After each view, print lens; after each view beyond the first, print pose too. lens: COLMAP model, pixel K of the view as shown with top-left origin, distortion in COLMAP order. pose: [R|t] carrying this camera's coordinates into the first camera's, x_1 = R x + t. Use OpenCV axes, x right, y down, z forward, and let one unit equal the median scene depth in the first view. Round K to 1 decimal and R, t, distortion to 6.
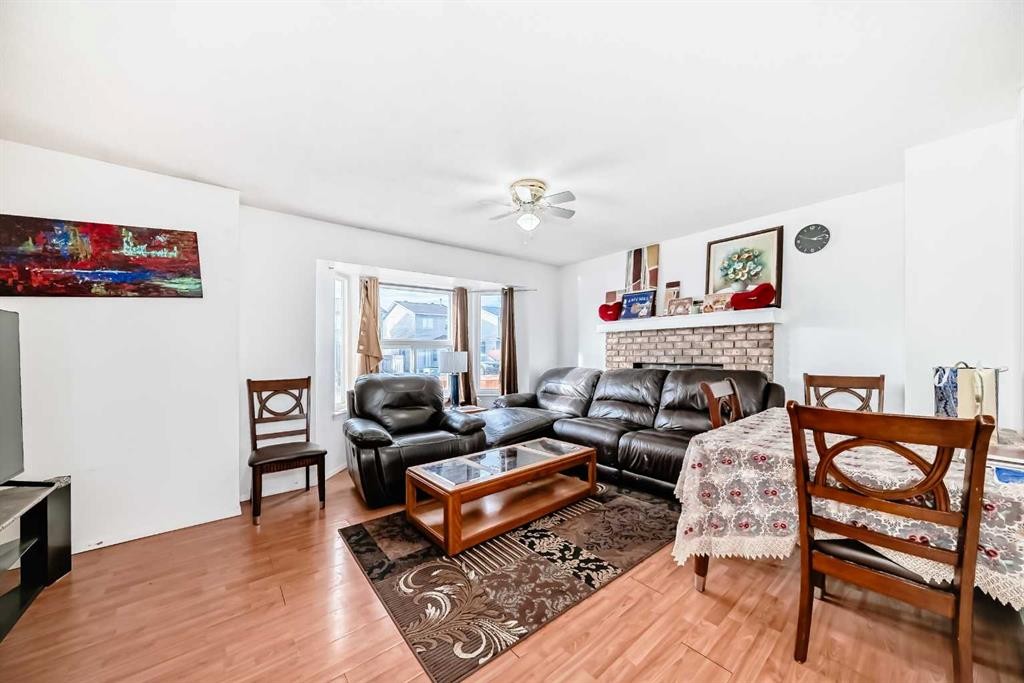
lens RADIAL K [[360.9, 0, 526.3], [0, 360.9, 345.7], [0, 0, 1]] dist [-0.020067, 0.002833]
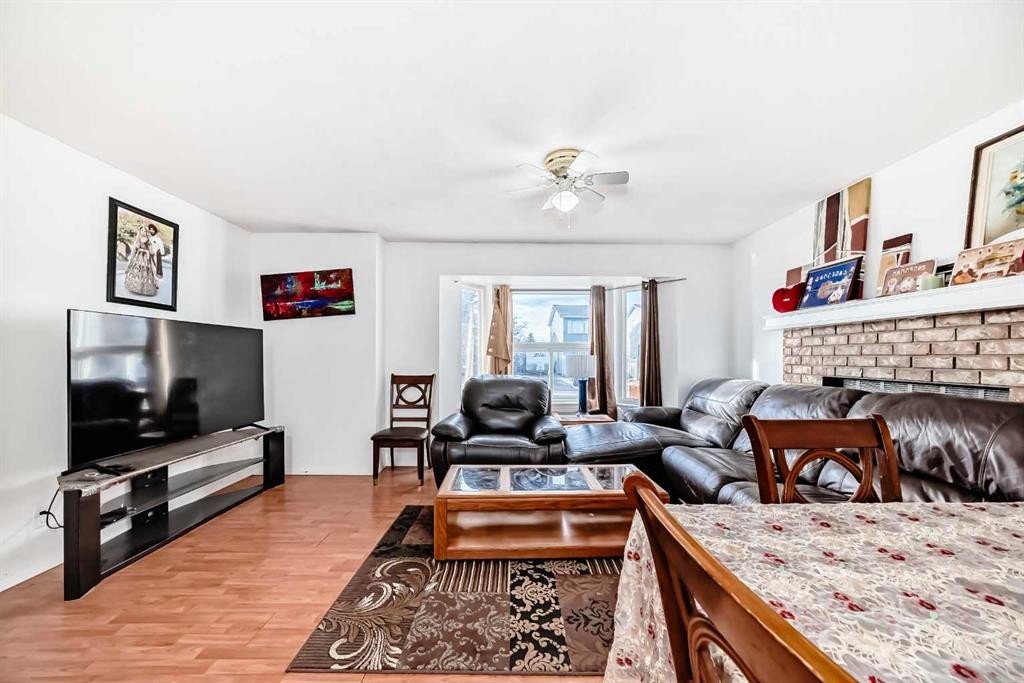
lens RADIAL K [[360.9, 0, 505.3], [0, 360.9, 346.9], [0, 0, 1]] dist [-0.020067, 0.002833]
pose [[0.770874, -0.001471, -0.636986, 0.330041], [-0.002523, 0.999982, -0.005363, 0.000623], [0.636982, 0.005741, 0.770857, 0.204347]]
